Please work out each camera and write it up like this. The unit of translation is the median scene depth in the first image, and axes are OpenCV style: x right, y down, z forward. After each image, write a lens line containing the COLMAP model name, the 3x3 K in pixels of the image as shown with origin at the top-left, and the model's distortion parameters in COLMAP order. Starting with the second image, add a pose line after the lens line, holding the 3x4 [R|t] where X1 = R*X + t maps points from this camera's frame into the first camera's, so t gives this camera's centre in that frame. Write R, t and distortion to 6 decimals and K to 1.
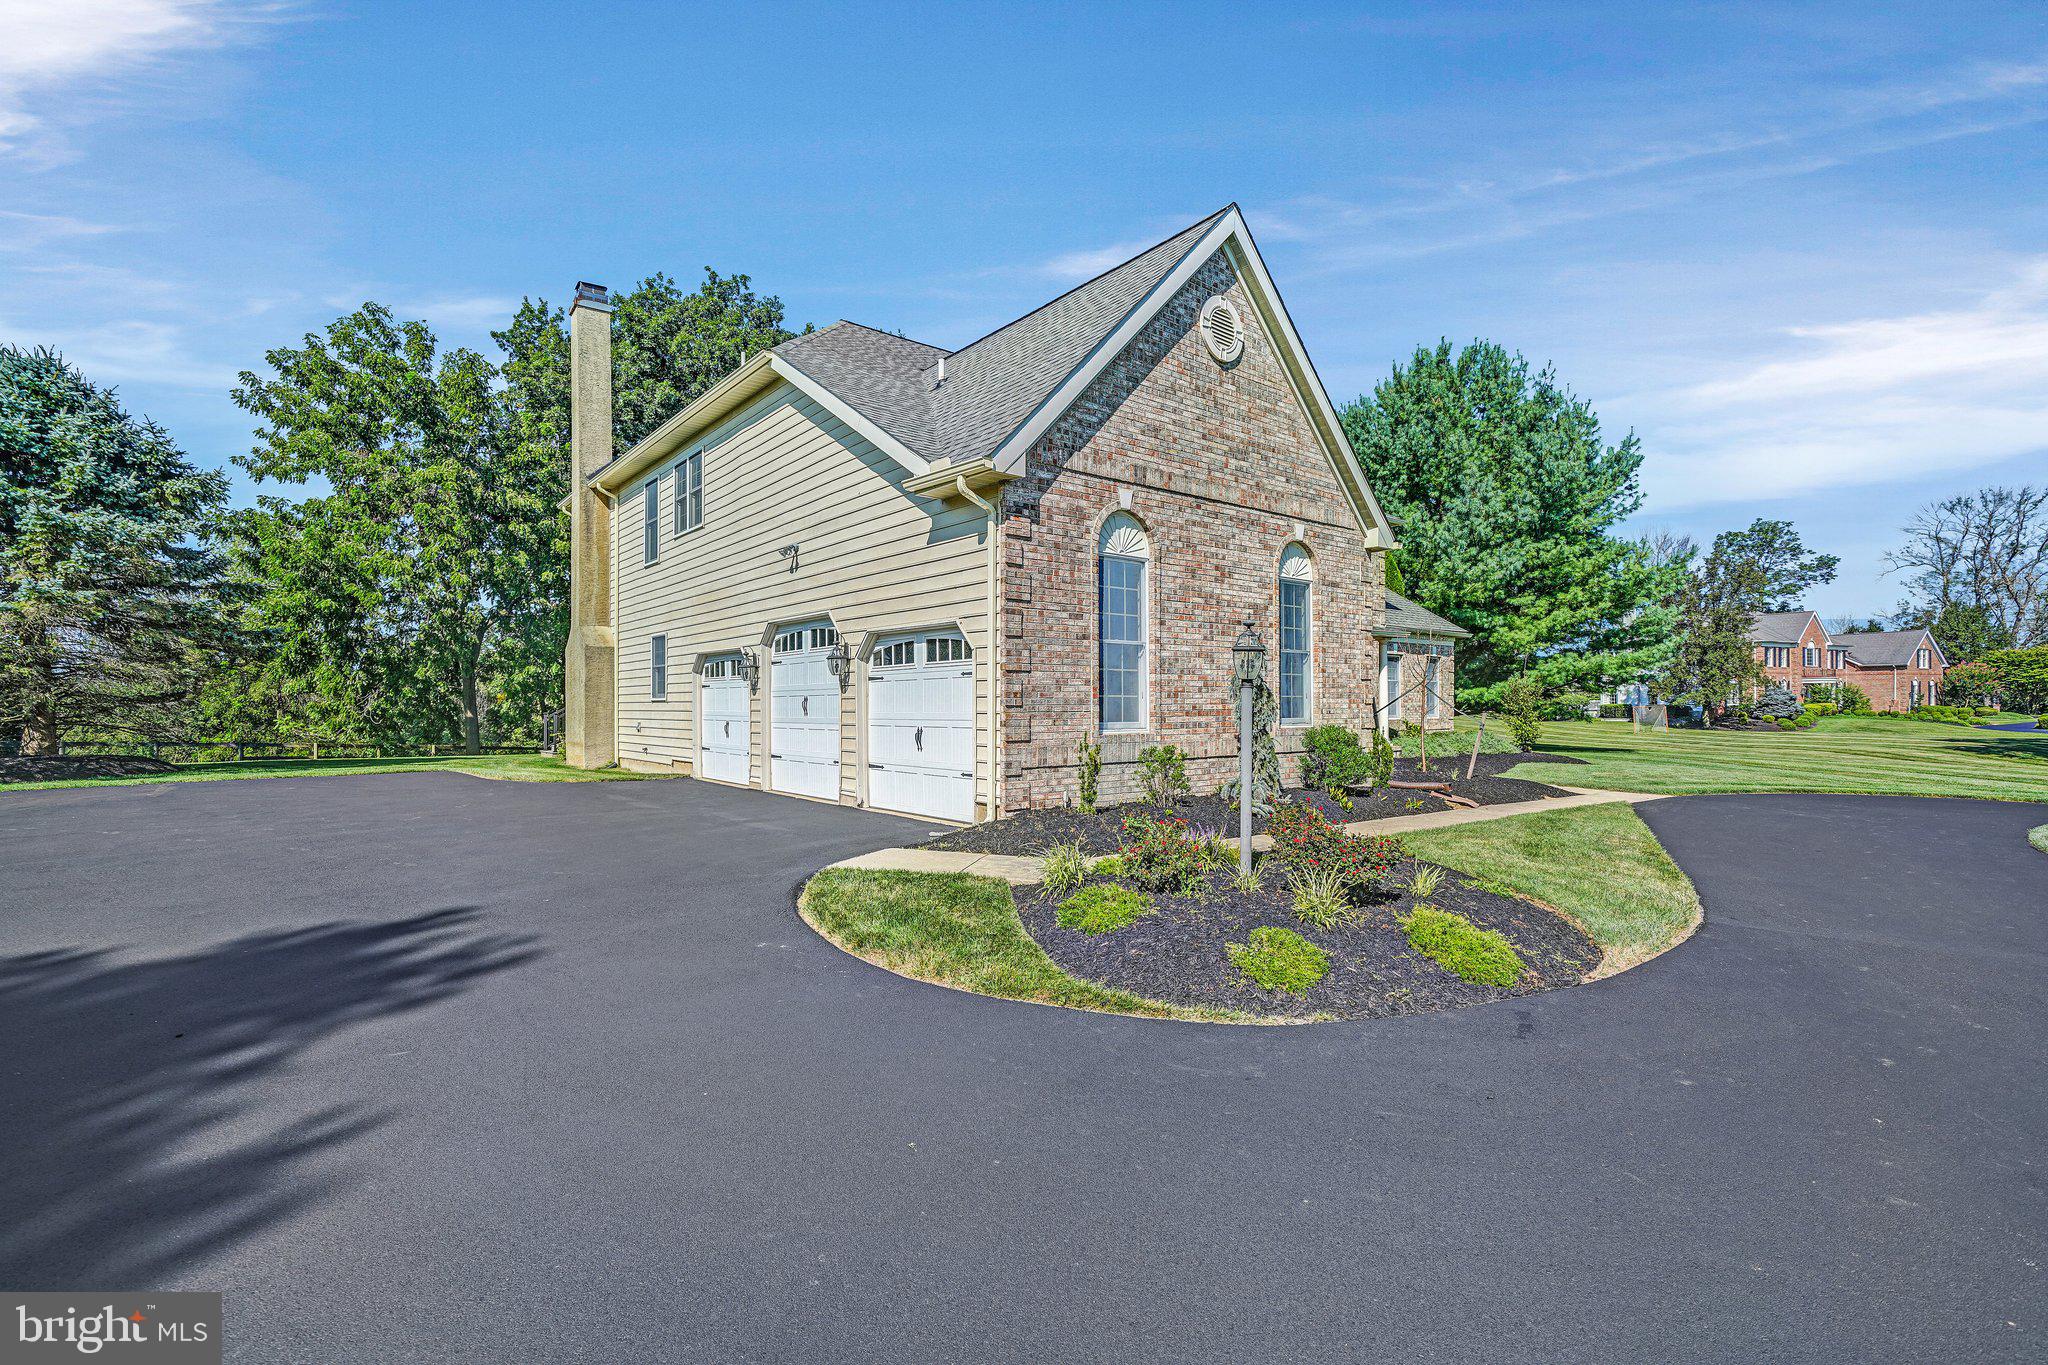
lens RADIAL K [[928.1, 0, 1024.0], [0, 928.1, 682.5], [0, 0, 1]] dist [0.000520, -0.000131]
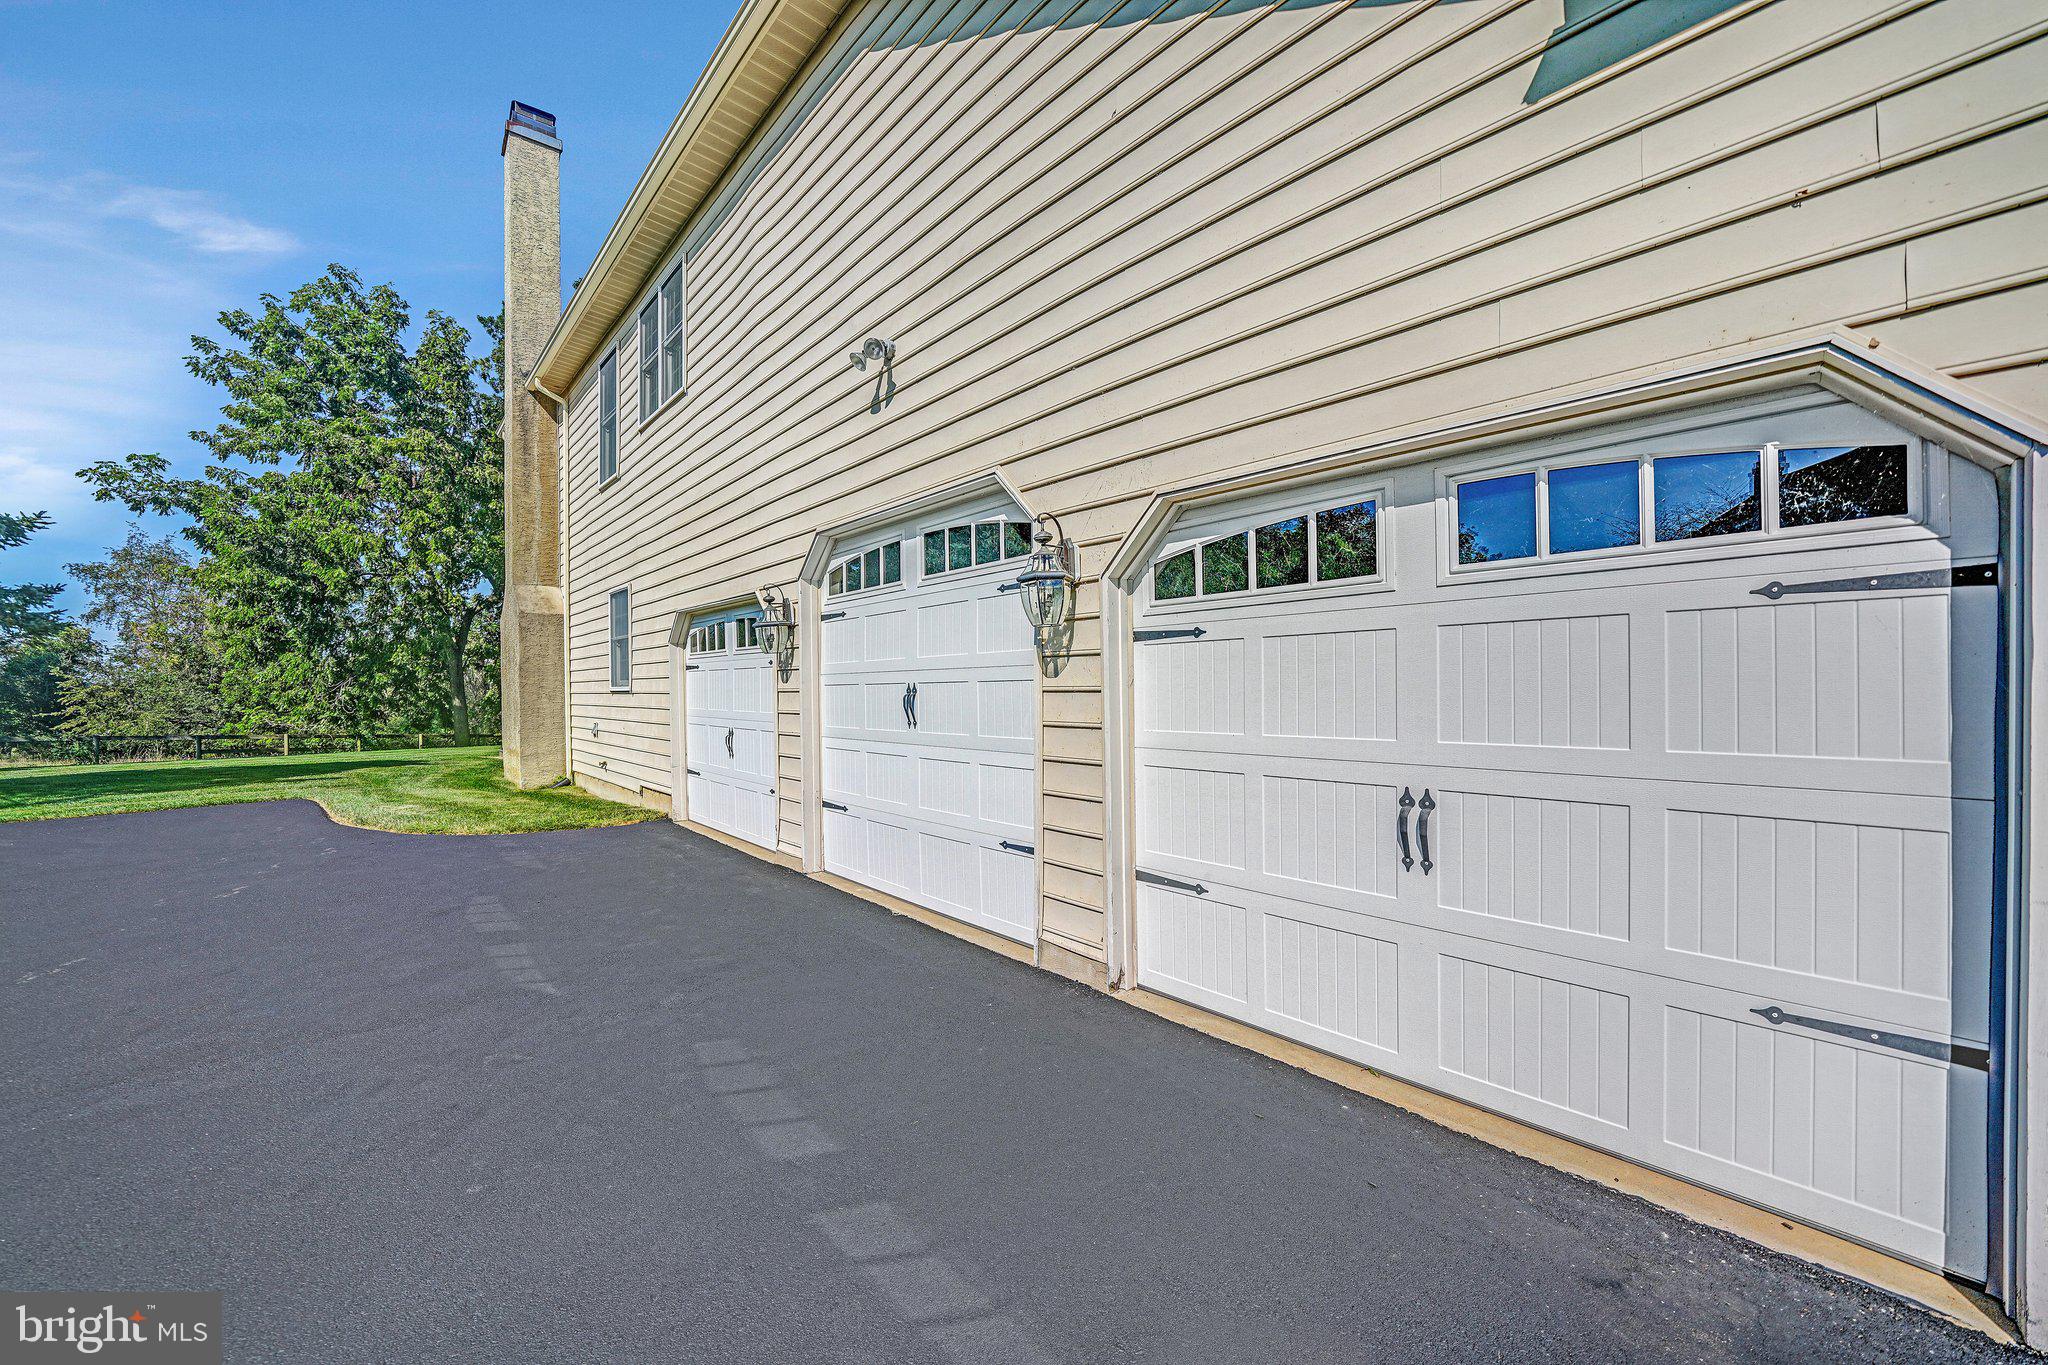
lens RADIAL K [[786.2, 0, 1024.0], [0, 786.2, 682.5], [0, 0, 1]] dist [-0.022765, 0.000041]
pose [[0.998231, -0.006947, 0.059039, -0.128406], [0.005801, 0.999792, 0.019552, 0.004249], [-0.059163, -0.019175, 0.998064, 0.389350]]
